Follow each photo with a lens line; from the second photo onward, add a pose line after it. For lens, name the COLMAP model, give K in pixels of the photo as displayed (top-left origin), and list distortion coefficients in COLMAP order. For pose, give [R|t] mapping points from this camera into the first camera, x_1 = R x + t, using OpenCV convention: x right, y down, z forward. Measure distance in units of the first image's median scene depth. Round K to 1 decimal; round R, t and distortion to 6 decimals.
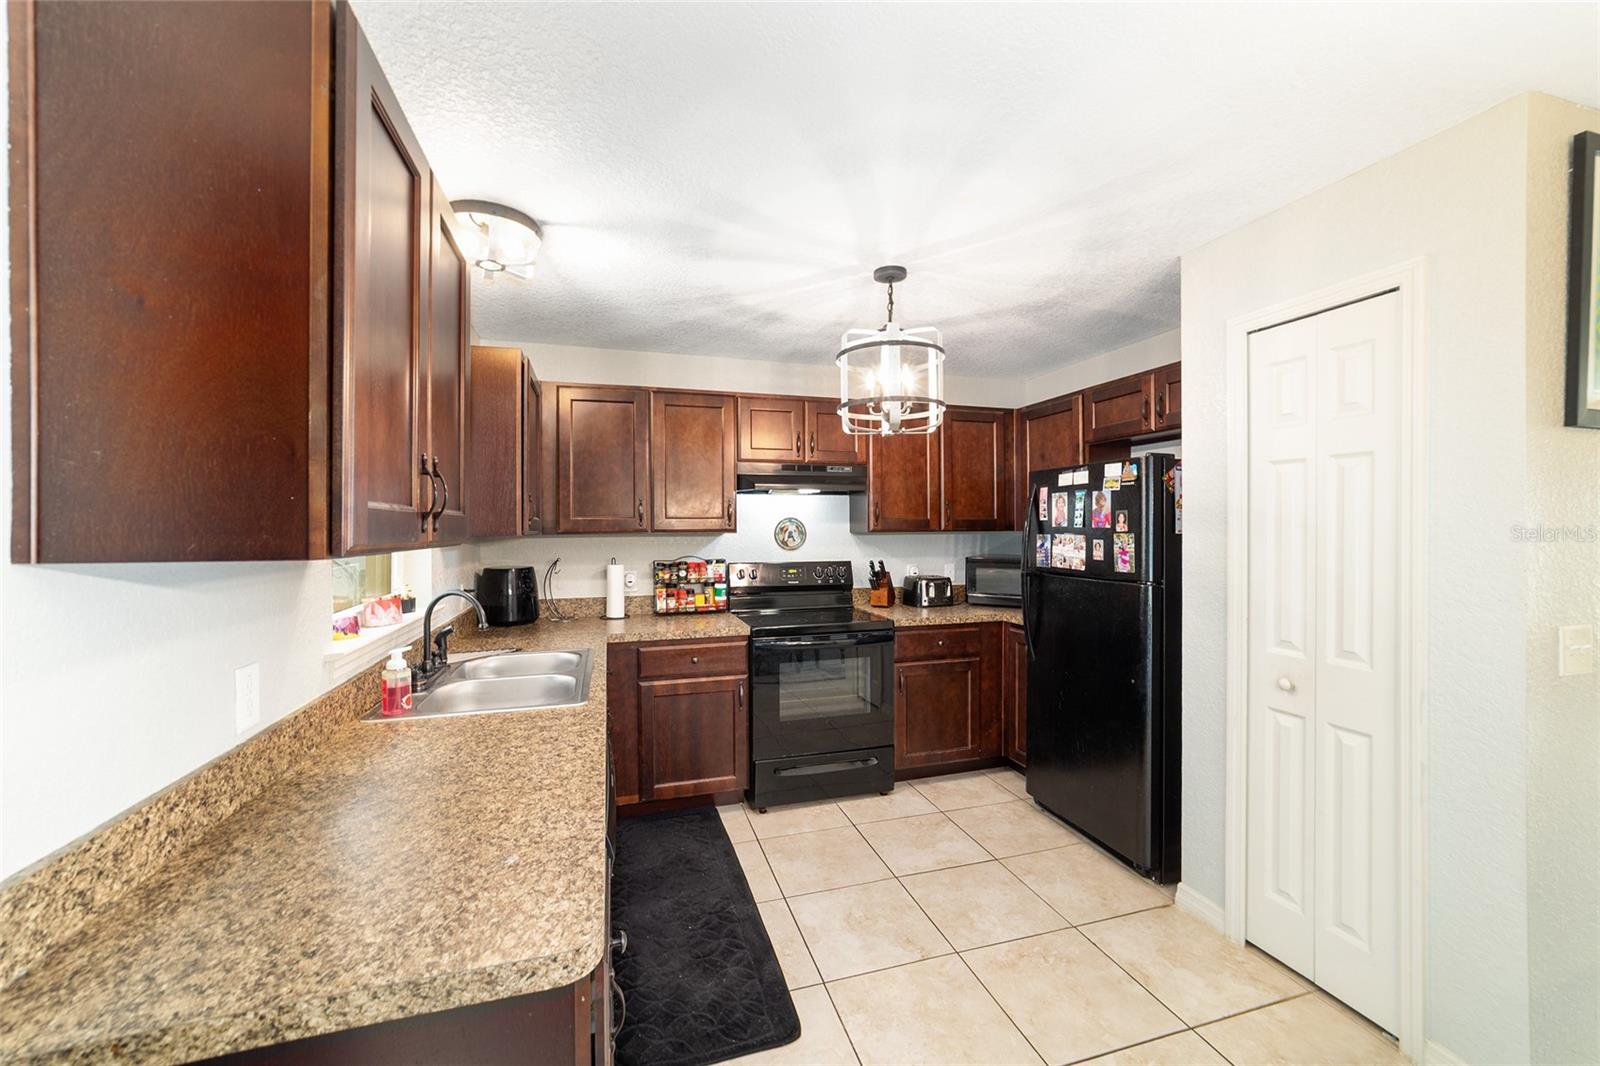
lens RADIAL K [[609.6, 0, 780.5], [0, 609.6, 526.9], [0, 0, 1]] dist [-0.008177, 0.003826]
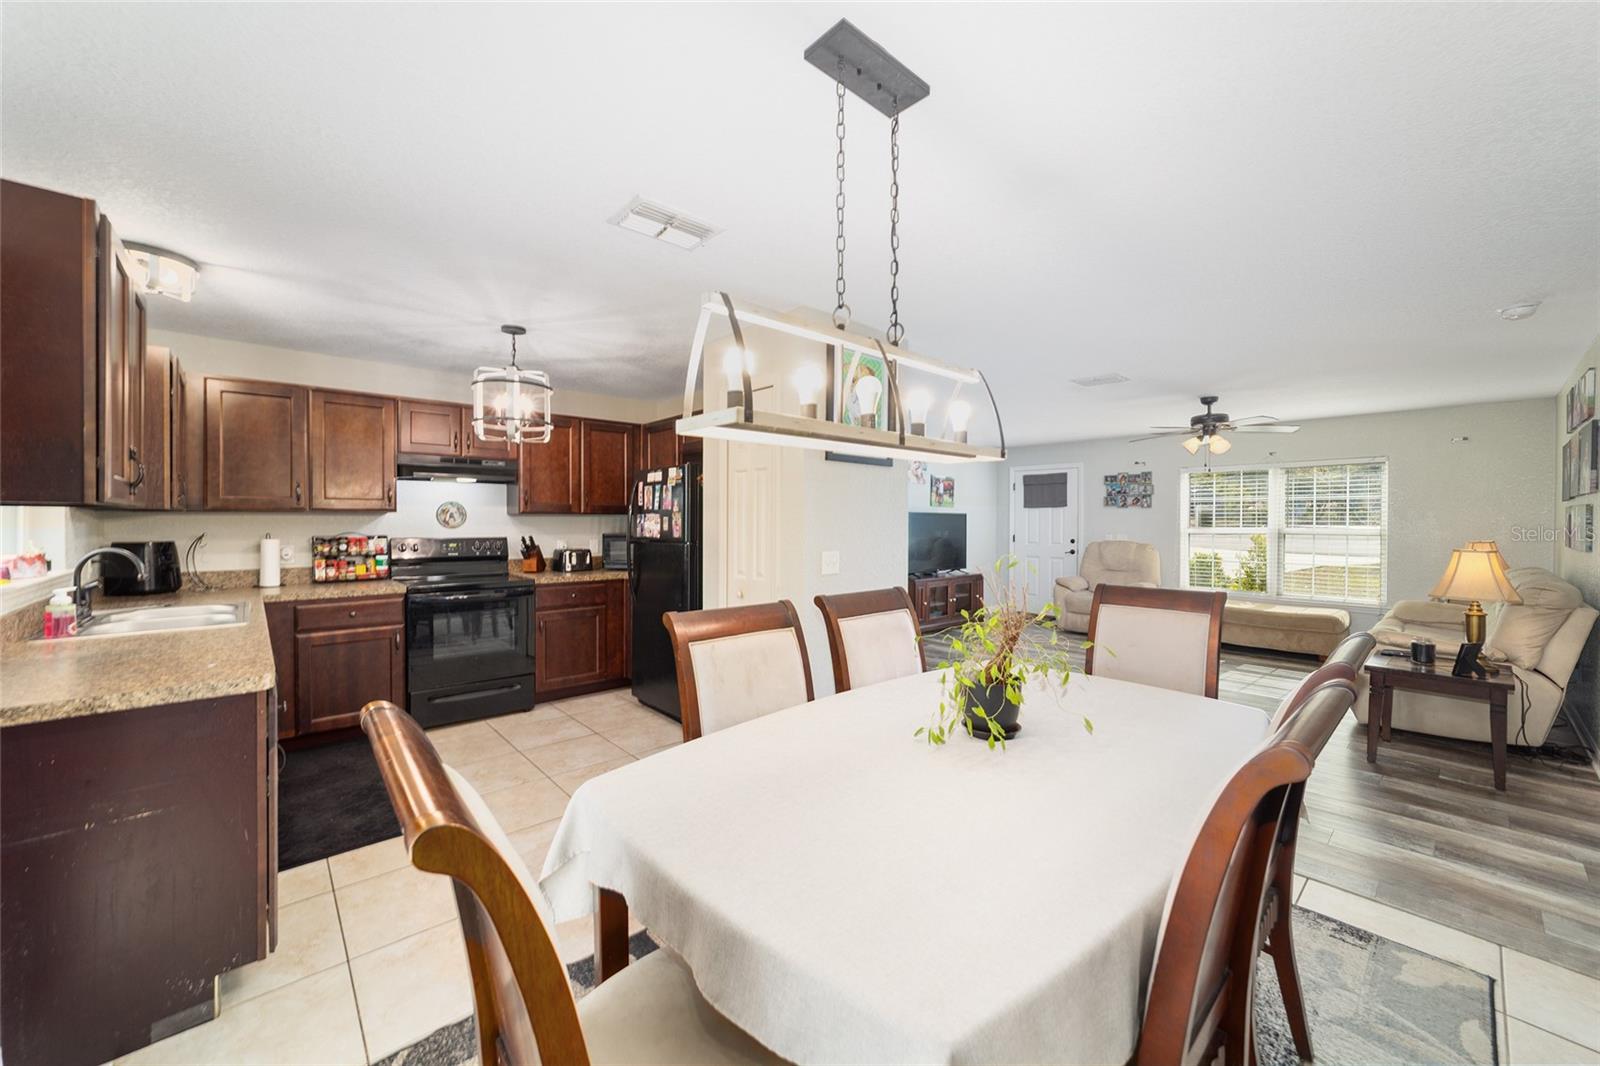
lens RADIAL K [[609.6, 0, 783.0], [0, 609.6, 524.5], [0, 0, 1]] dist [-0.008177, 0.003826]
pose [[0.901979, 0.002099, 0.431776, 0.106885], [-0.003920, 0.999987, 0.003326, 0.029067], [-0.431763, -0.004693, 0.901975, -0.453323]]
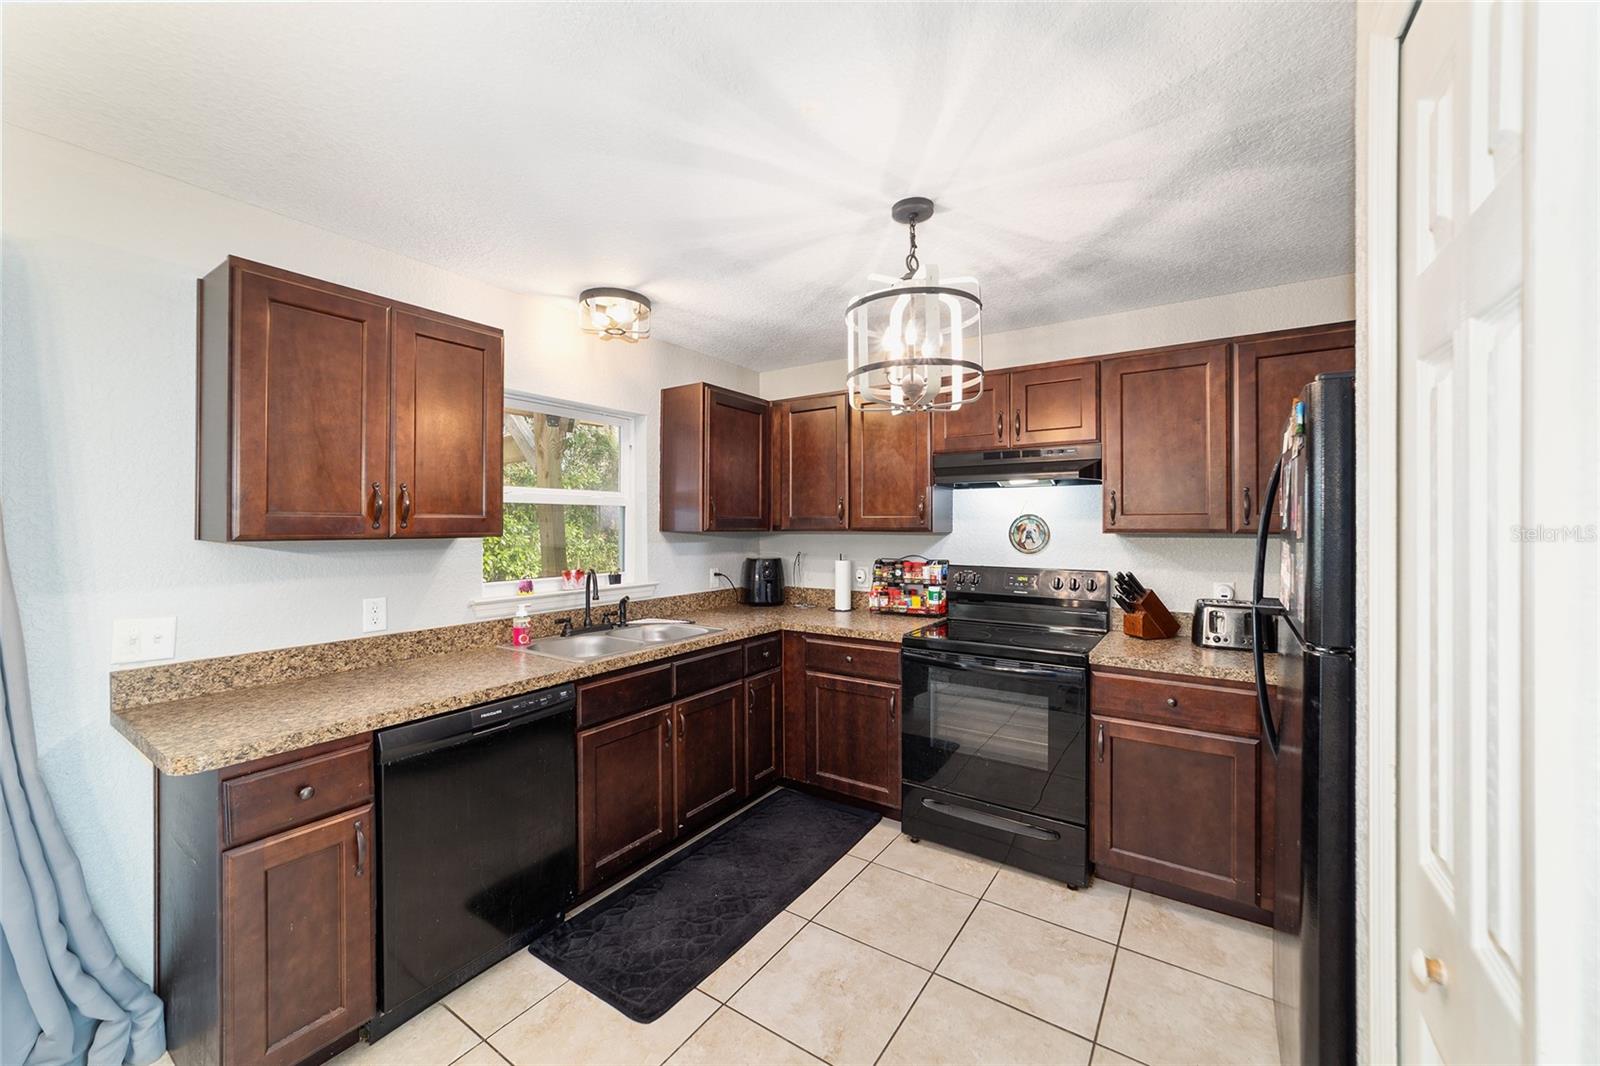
lens RADIAL K [[609.6, 0, 842.0], [0, 609.6, 521.7], [0, 0, 1]] dist [-0.008177, 0.003826]
pose [[0.658691, 0.000168, -0.752414, 0.572906], [-0.003148, 0.999992, -0.002533, -0.002869], [0.752407, 0.004037, 0.658686, 0.320245]]
